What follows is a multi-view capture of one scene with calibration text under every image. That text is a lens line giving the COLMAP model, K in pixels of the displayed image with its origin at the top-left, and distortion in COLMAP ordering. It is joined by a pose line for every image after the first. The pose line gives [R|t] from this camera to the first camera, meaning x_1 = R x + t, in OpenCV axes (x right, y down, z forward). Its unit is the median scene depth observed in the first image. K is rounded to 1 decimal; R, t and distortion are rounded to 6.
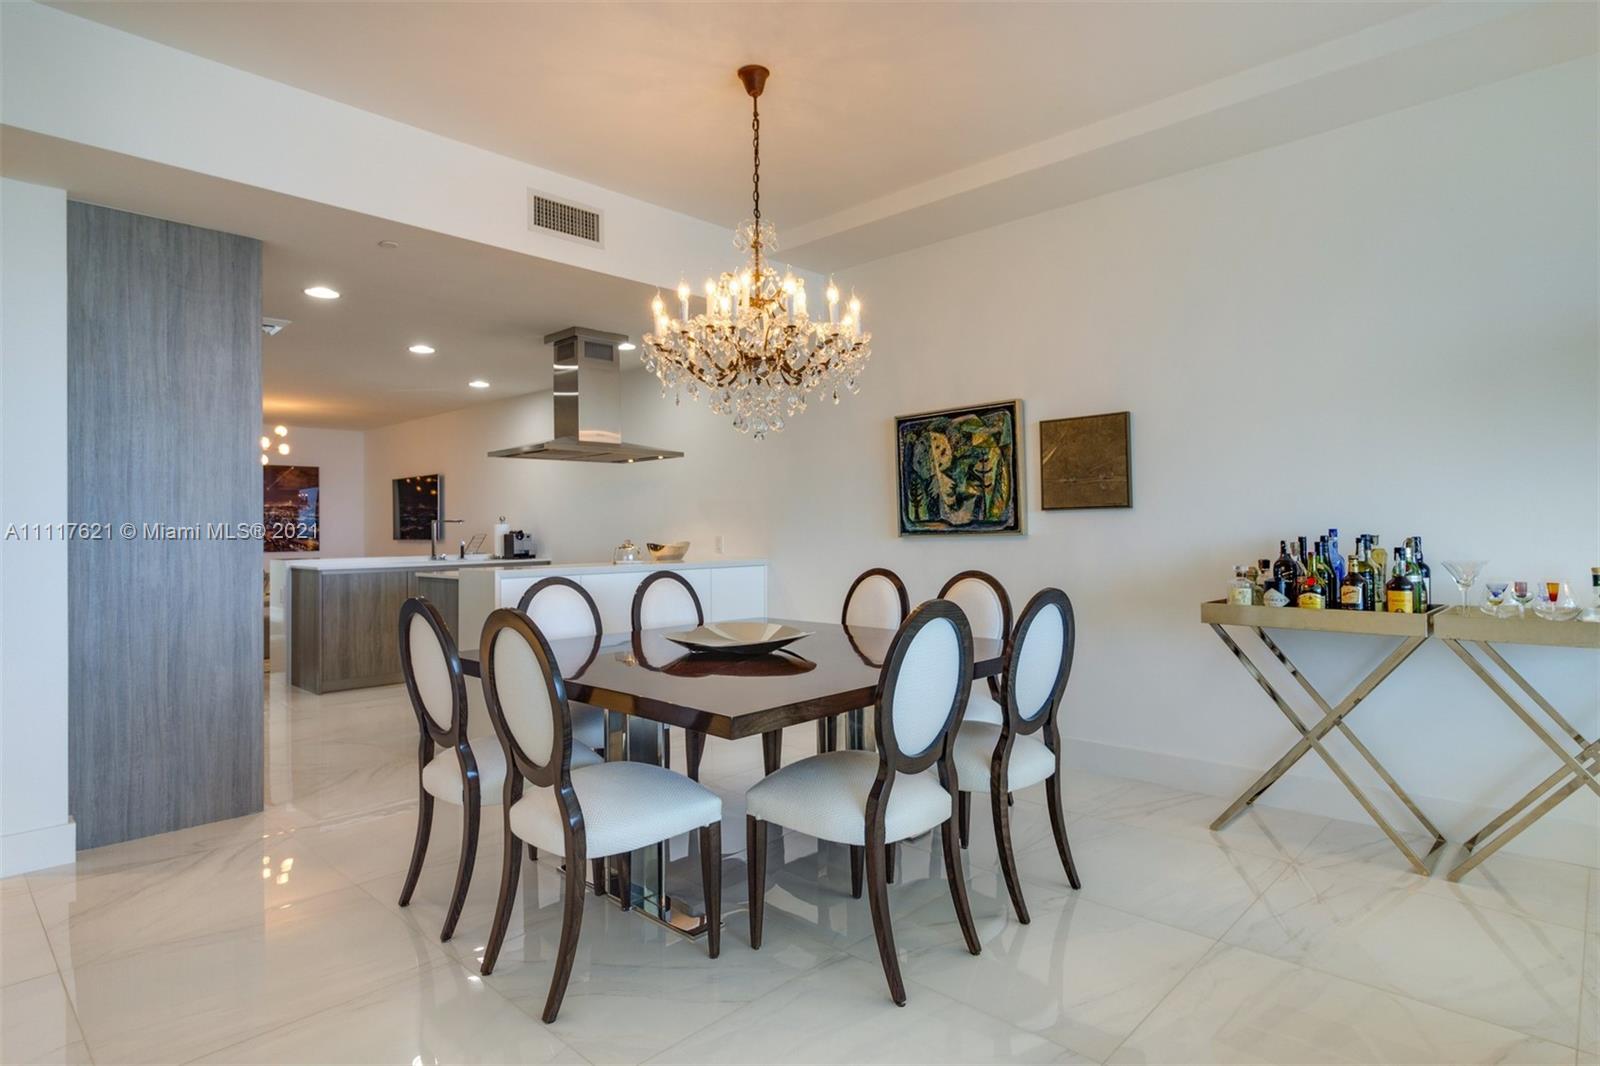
lens RADIAL K [[913.2, 0, 794.2], [0, 913.2, 524.4], [0, 0, 1]] dist [0.006129, 0.000808]
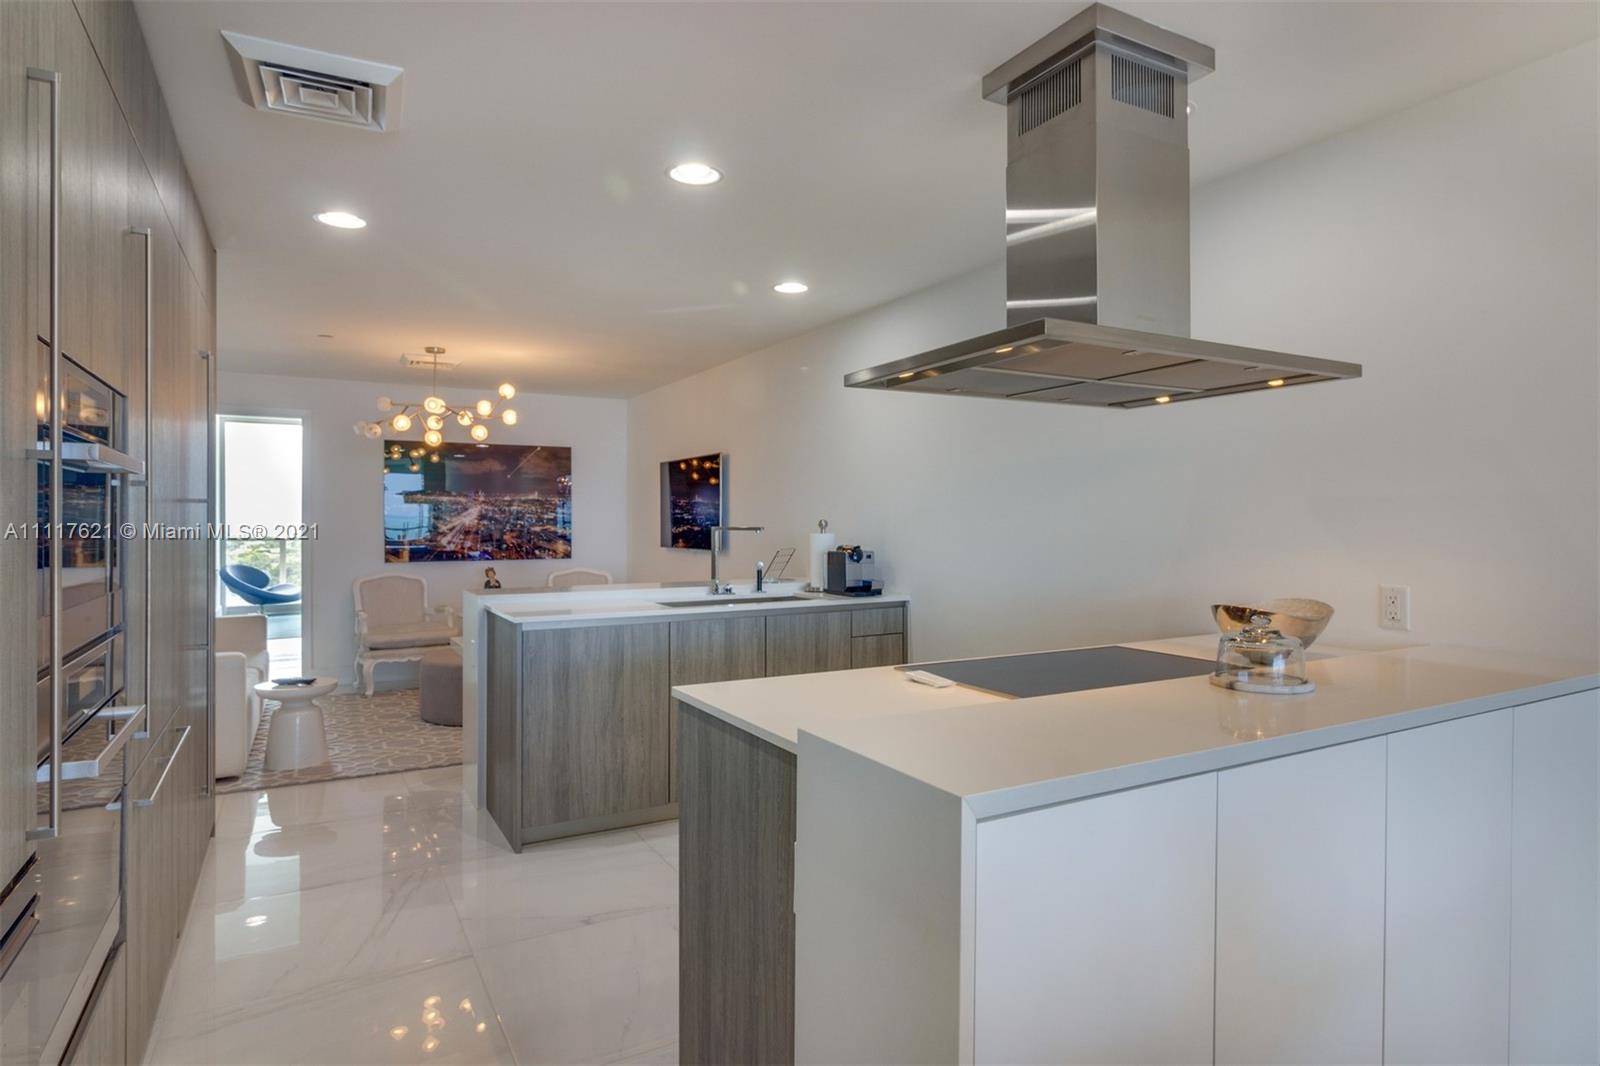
lens RADIAL K [[913.2, 0, 811.0], [0, 913.2, 521.2], [0, 0, 1]] dist [0.006129, 0.000808]
pose [[0.964205, 0.008615, -0.265018, -0.175966], [-0.006369, 0.999936, 0.009332, -0.013834], [0.265082, -0.007311, 0.964198, 0.442148]]
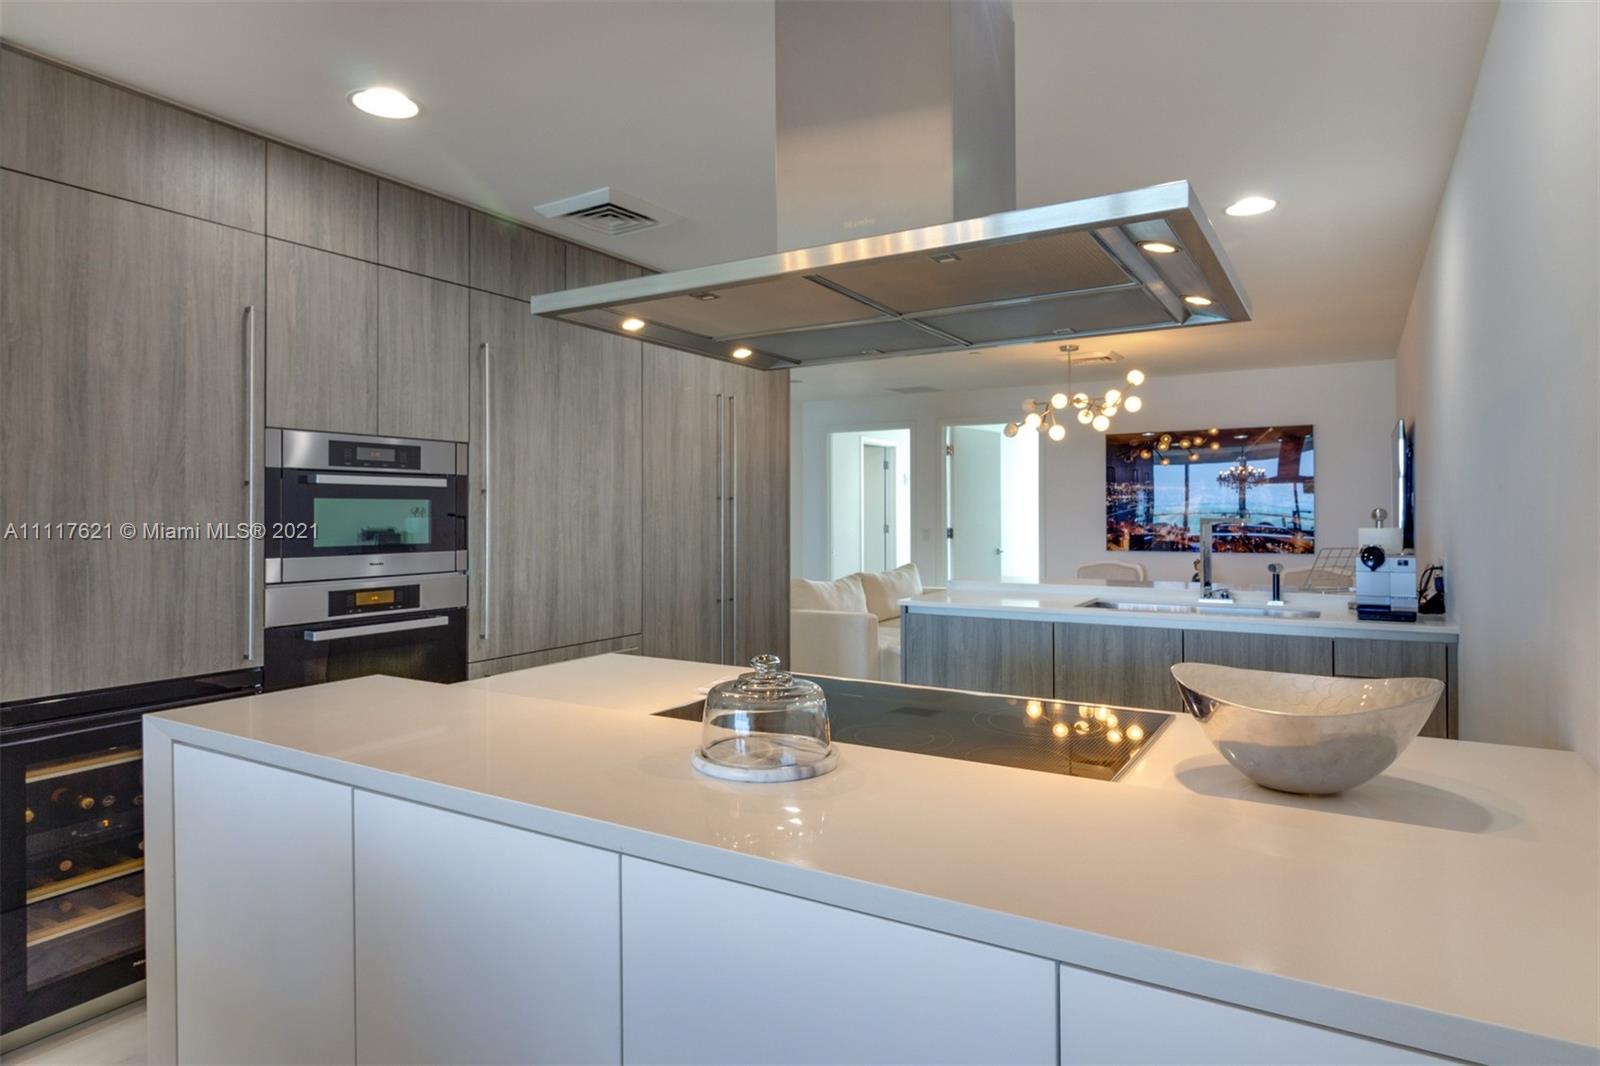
lens RADIAL K [[913.2, 0, 811.6], [0, 913.2, 517.6], [0, 0, 1]] dist [0.006129, 0.000808]
pose [[0.242585, 0.014986, -0.970014, 0.031075], [0.007242, 0.999825, 0.017258, -0.014871], [0.970103, -0.011211, 0.242434, 0.671739]]
